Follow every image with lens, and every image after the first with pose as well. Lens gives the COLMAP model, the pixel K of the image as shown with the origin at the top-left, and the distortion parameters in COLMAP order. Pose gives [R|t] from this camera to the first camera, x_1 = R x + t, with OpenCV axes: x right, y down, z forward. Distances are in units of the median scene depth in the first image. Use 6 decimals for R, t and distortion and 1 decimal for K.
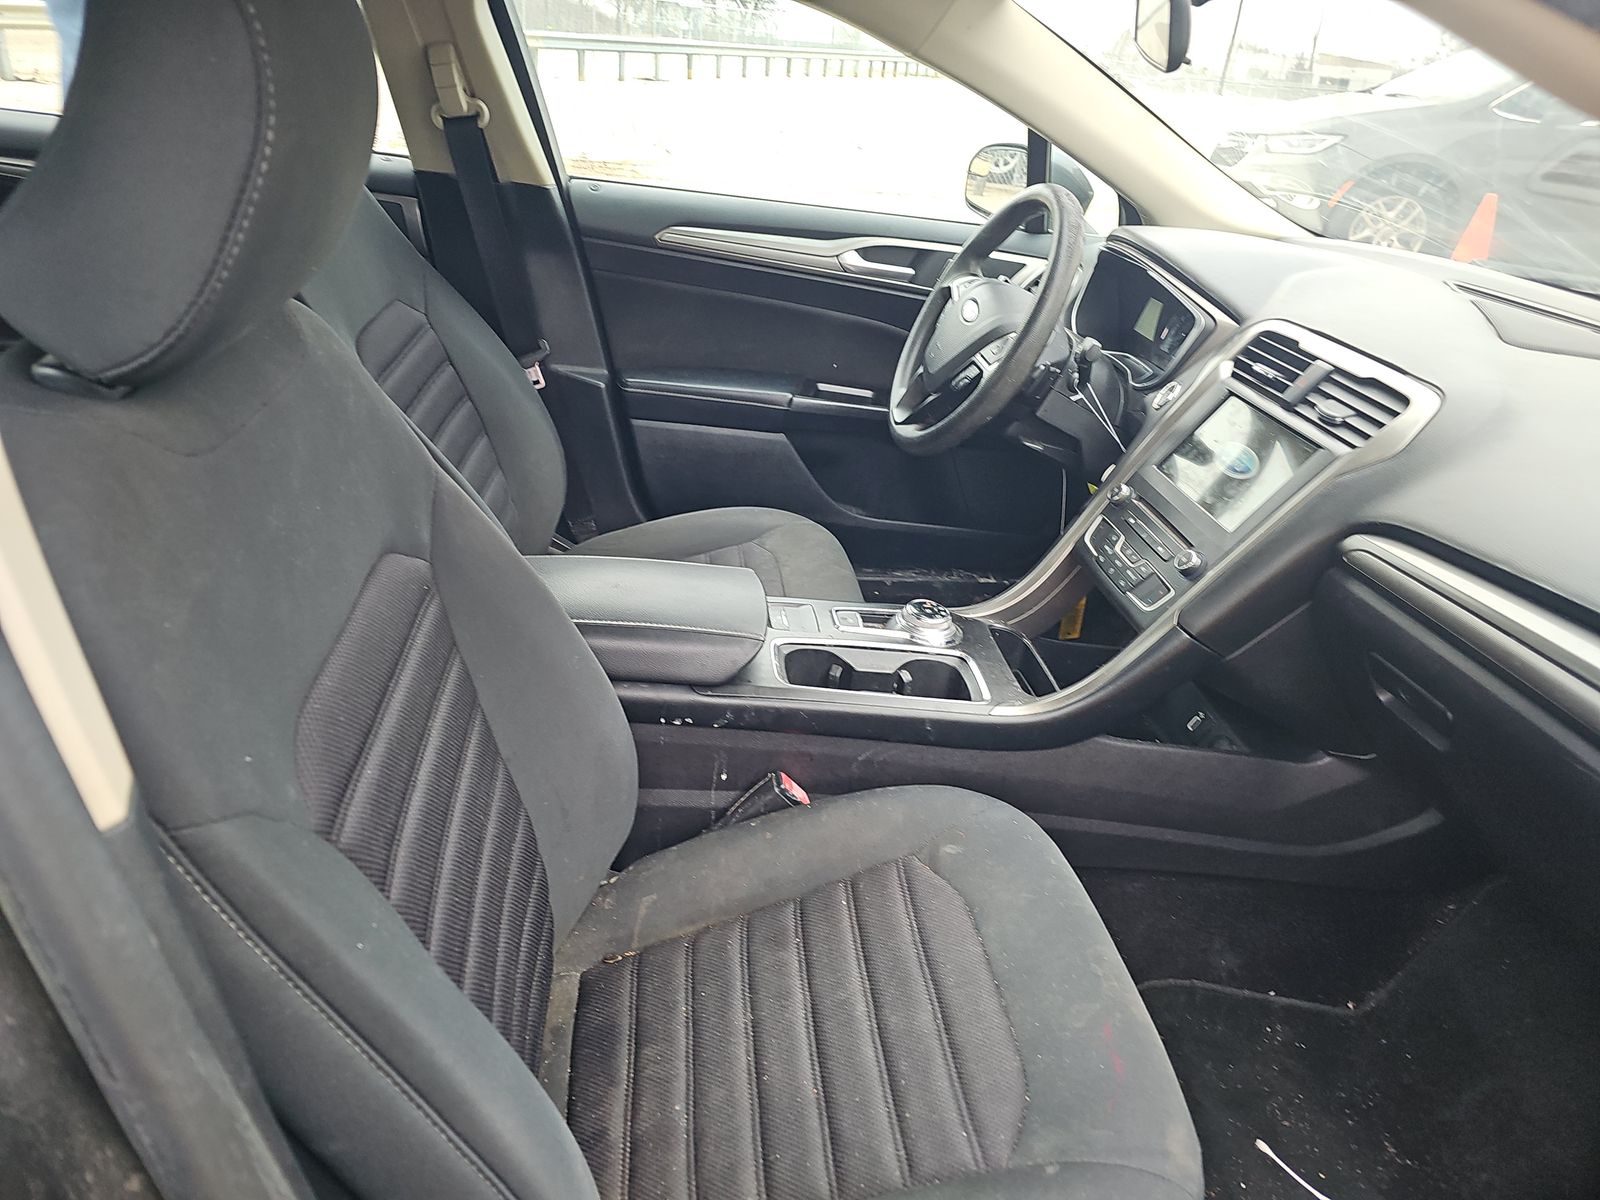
lens RADIAL K [[1060.1, 0, 800.2], [0, 1060.1, 601.2], [0, 0, 1]] dist [0.043190, -0.038268]
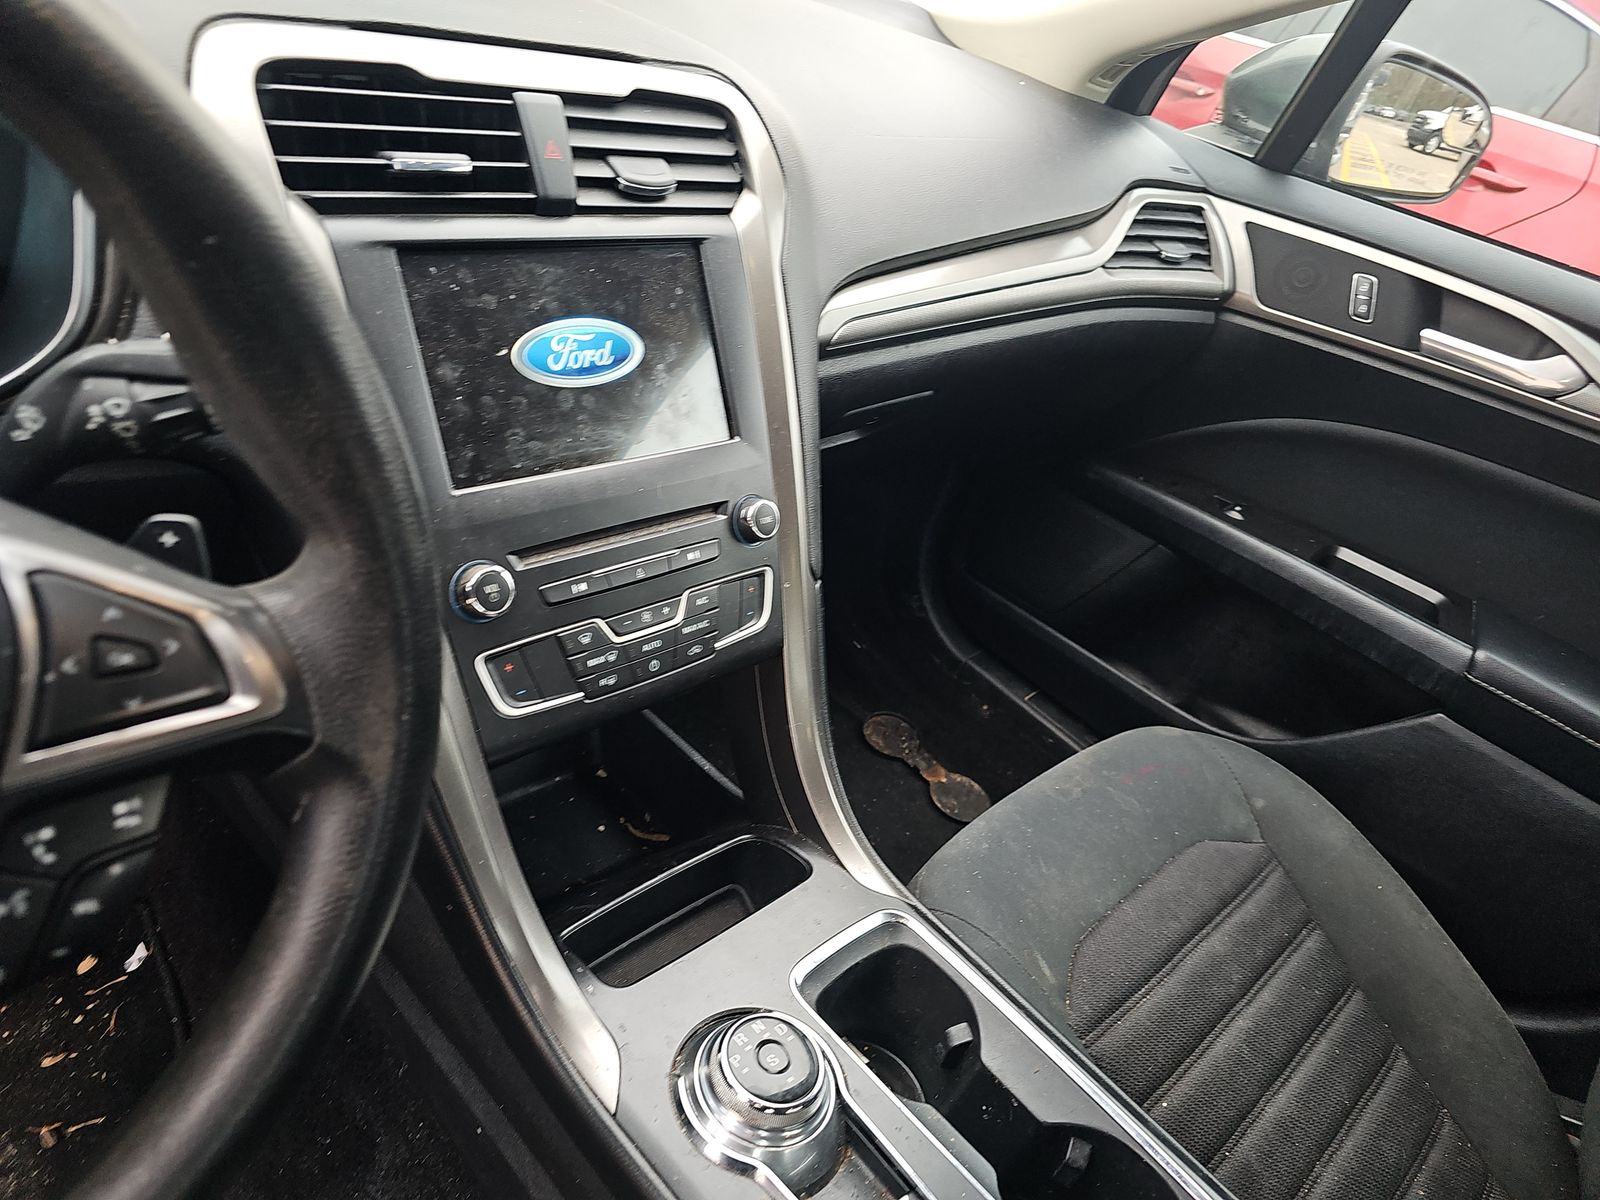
lens RADIAL K [[1060.1, 0, 772.3], [0, 1060.1, 578.7], [0, 0, 1]] dist [0.043190, -0.038268]
pose [[-0.532505, -0.661459, 0.528119, 0.037130], [0.088519, 0.576999, 0.811934, -0.553670], [-0.841785, 0.479108, -0.248704, 1.309369]]
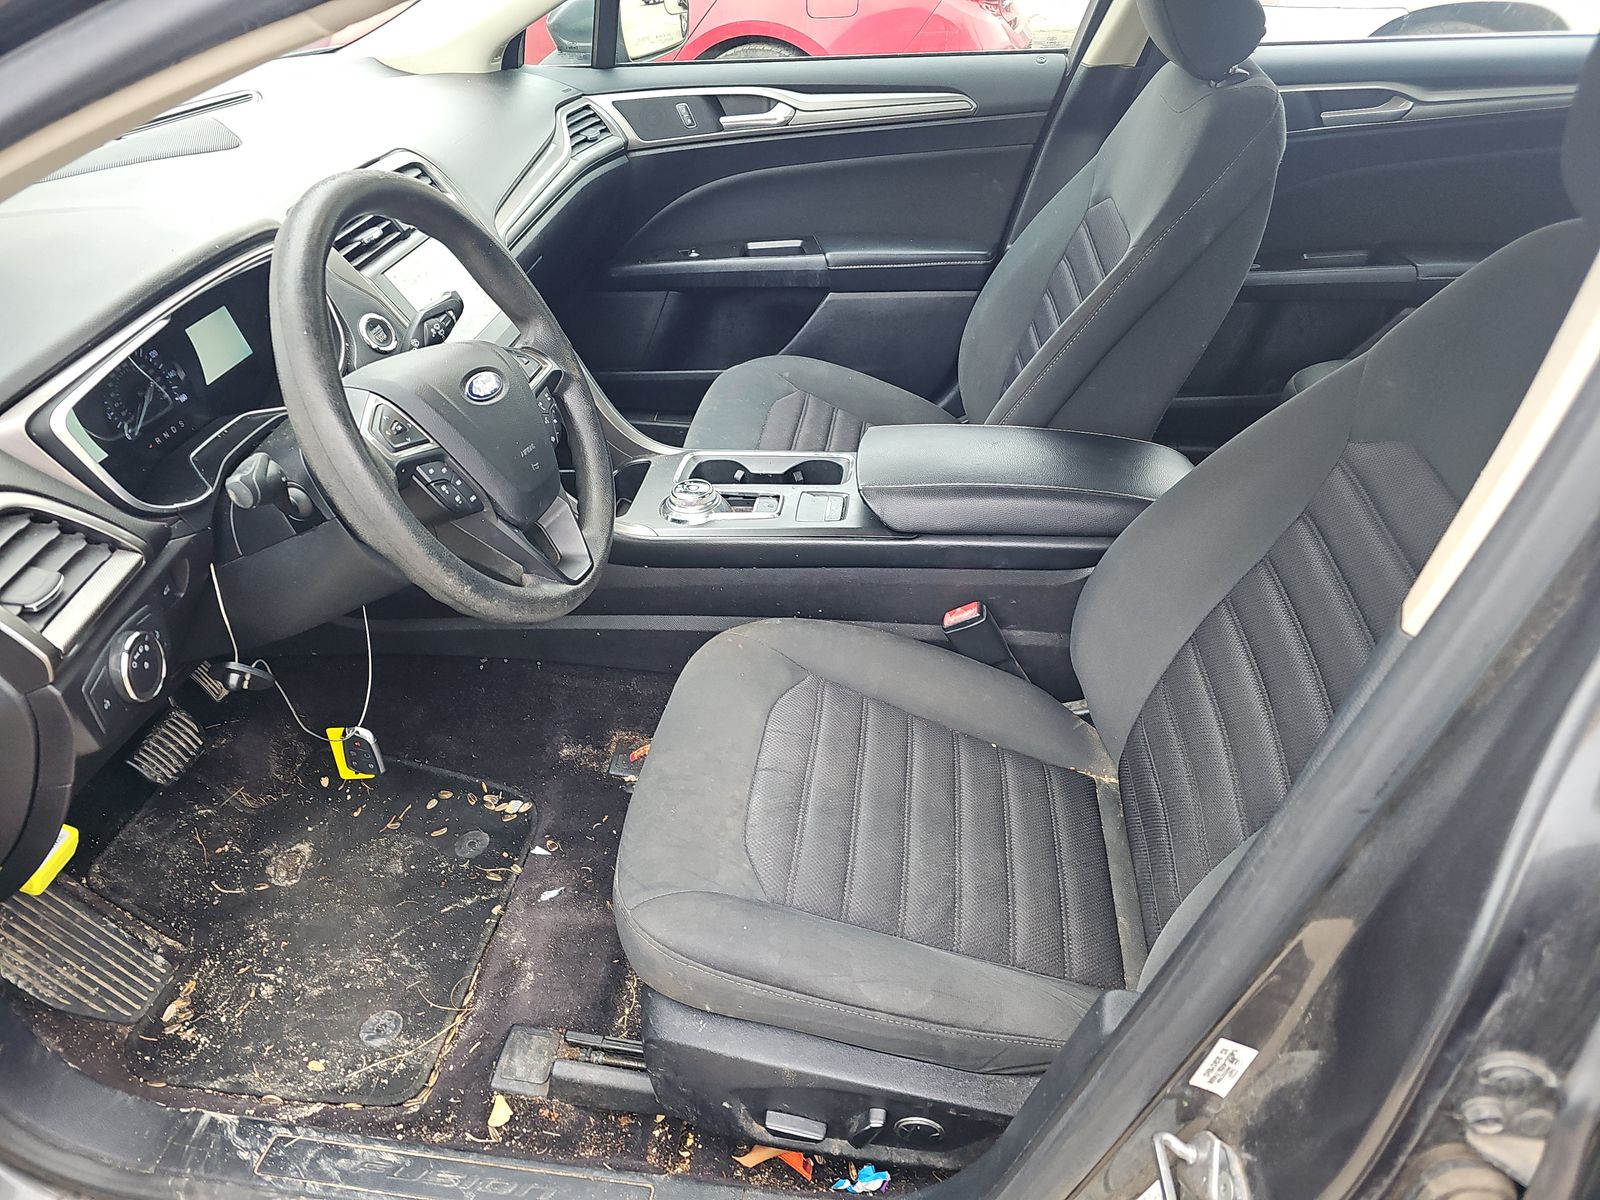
lens RADIAL K [[1060.1, 0, 784.6], [0, 1060.1, 592.8], [0, 0, 1]] dist [0.043190, -0.038268]
pose [[-0.963926, -0.223434, 0.144650, -0.186264], [0.029373, 0.450837, 0.892123, -1.149137], [-0.264544, 0.864190, -0.428010, 1.968718]]
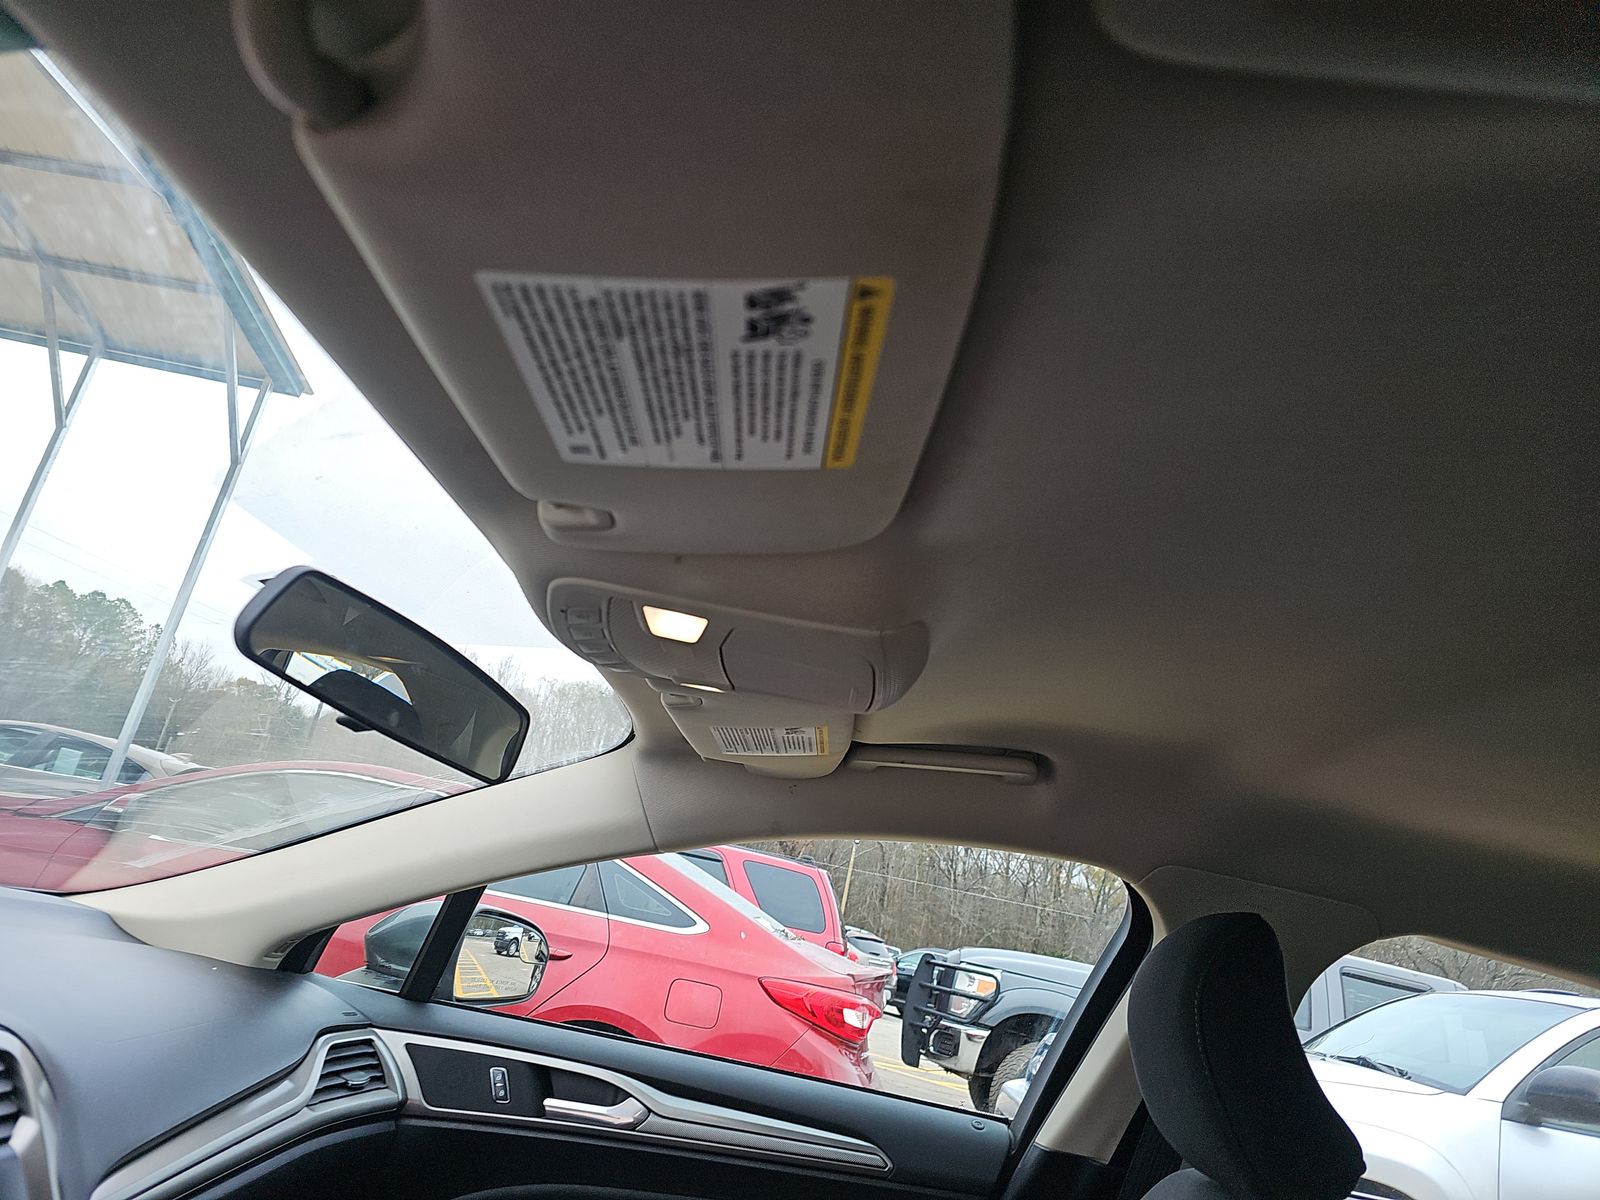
lens RADIAL K [[1095.0, 0, 804.0], [0, 1095.0, 612.4], [0, 0, 1]] dist [0.019790, -0.010270]
pose [[-0.934768, -0.279663, 0.219085, -0.056675], [-0.228598, 0.945558, 0.231654, -0.830326], [-0.271942, 0.166461, -0.947807, 1.597343]]
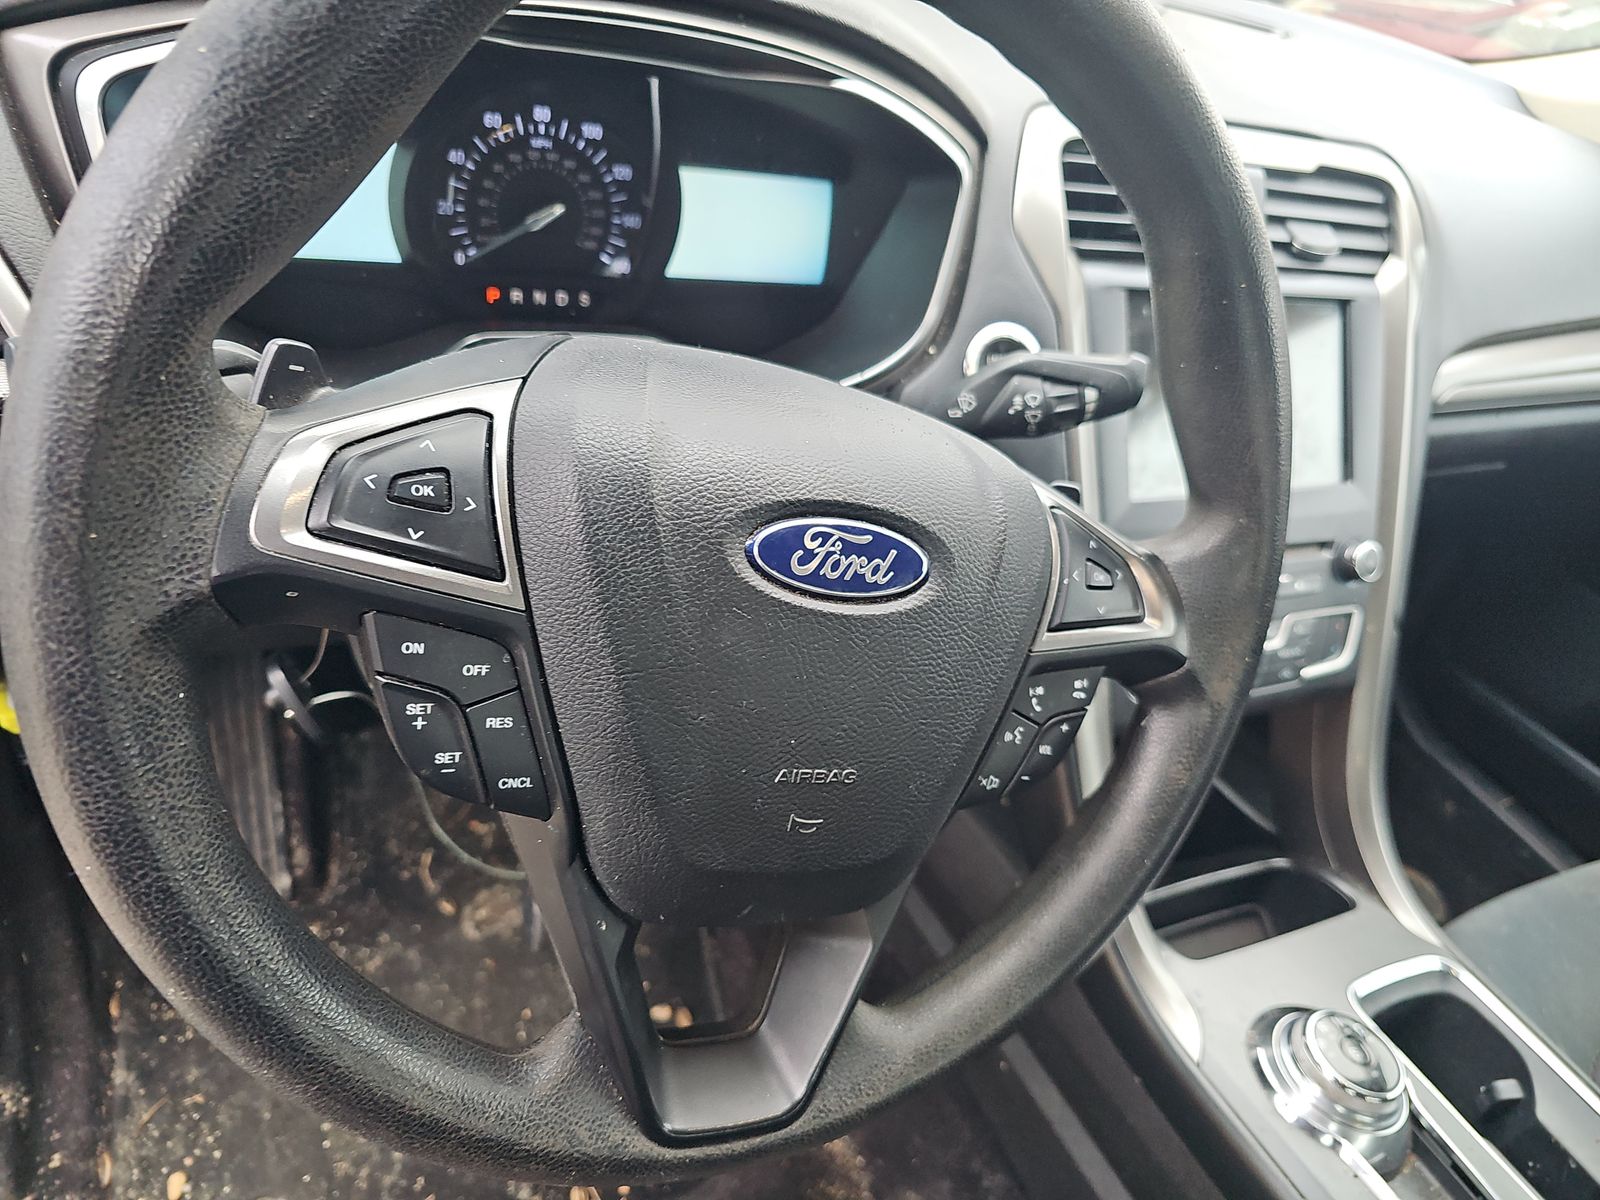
lens RADIAL K [[1060.1, 0, 804.7], [0, 1060.1, 594.5], [0, 0, 1]] dist [0.043190, -0.038268]
pose [[-0.268459, -0.704858, 0.656585, 0.032968], [0.208255, 0.623019, 0.753974, -0.637916], [-0.940510, 0.339149, -0.020465, 1.502930]]
